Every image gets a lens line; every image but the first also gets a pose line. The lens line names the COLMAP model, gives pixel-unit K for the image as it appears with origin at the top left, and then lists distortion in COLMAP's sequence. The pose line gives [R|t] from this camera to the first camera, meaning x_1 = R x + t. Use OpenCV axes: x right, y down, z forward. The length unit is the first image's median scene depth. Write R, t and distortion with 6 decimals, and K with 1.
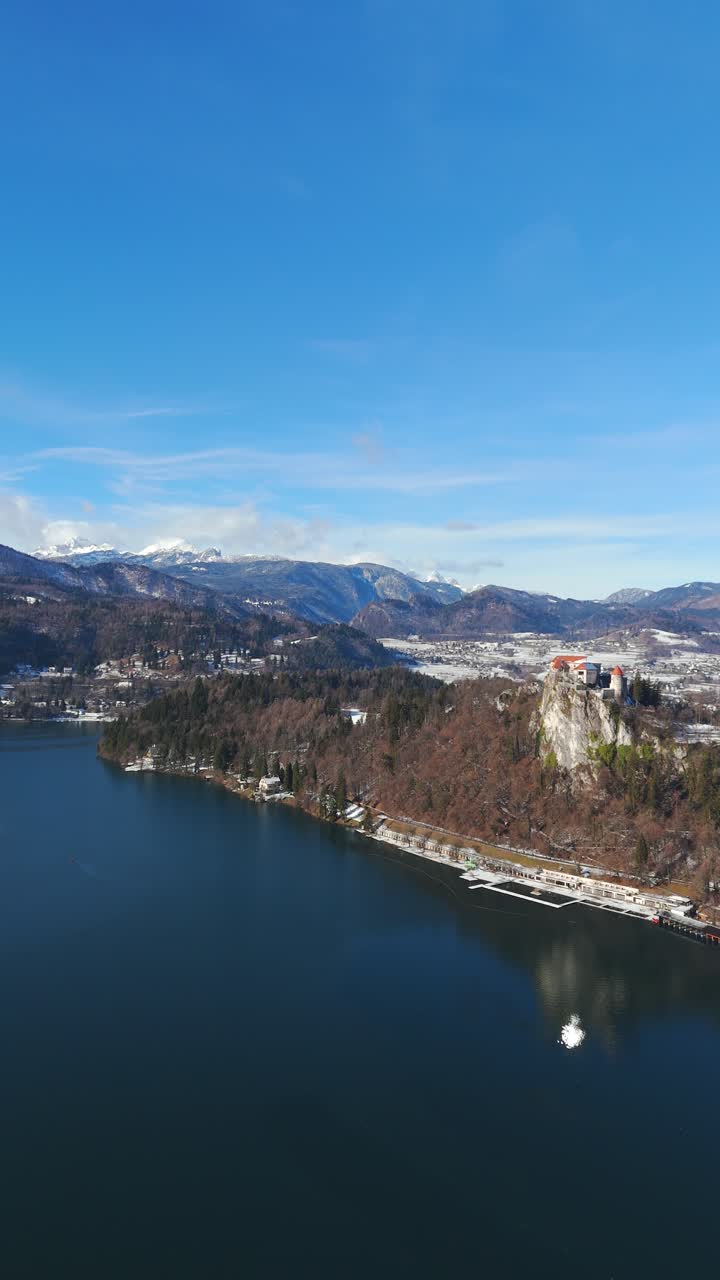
lens RADIAL K [[927.9, 0, 360.0], [0, 927.9, 640.0], [0, 0, 1]] dist [0.123591, 0.000549]
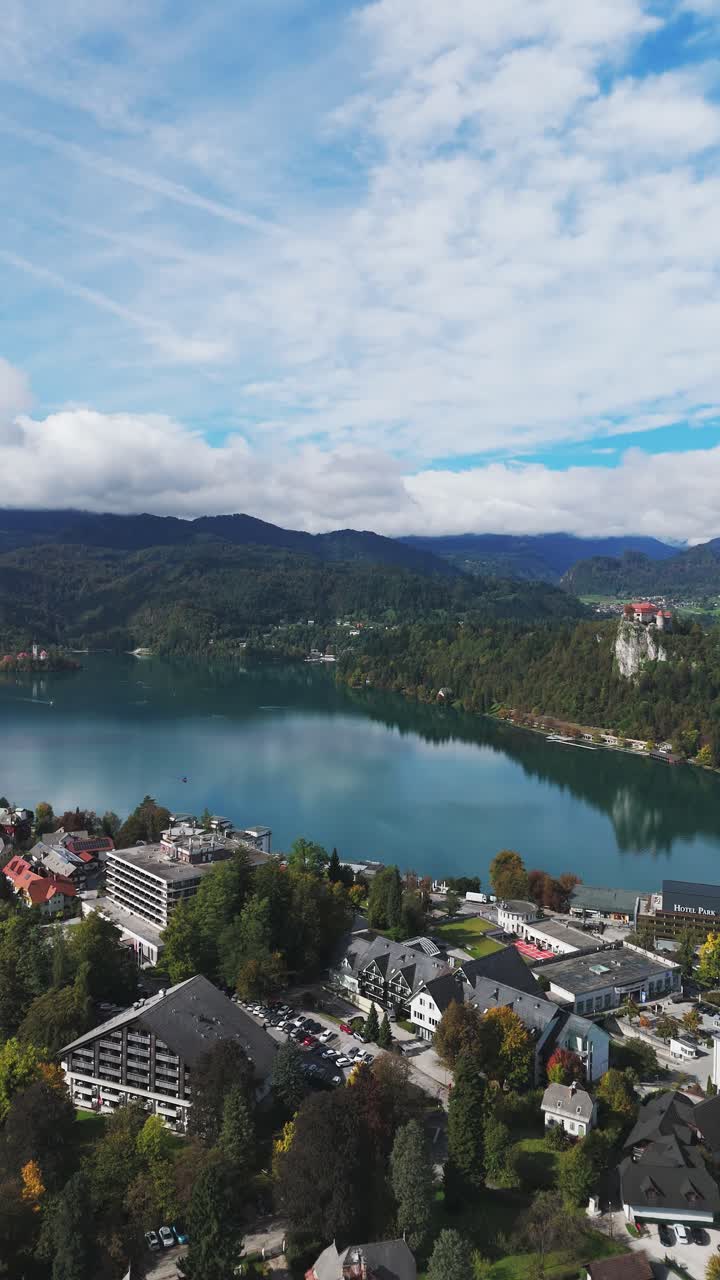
lens RADIAL K [[960.0, 0, 360.0], [0, 960.0, 640.0], [0, 0, 1]] dist [-0.001625, 0.003668]
pose [[0.970226, -0.000679, -0.242200, 0.055341], [0.011180, 0.999056, 0.041984, 0.001613], [0.241942, -0.043442, 0.969318, -0.199887]]
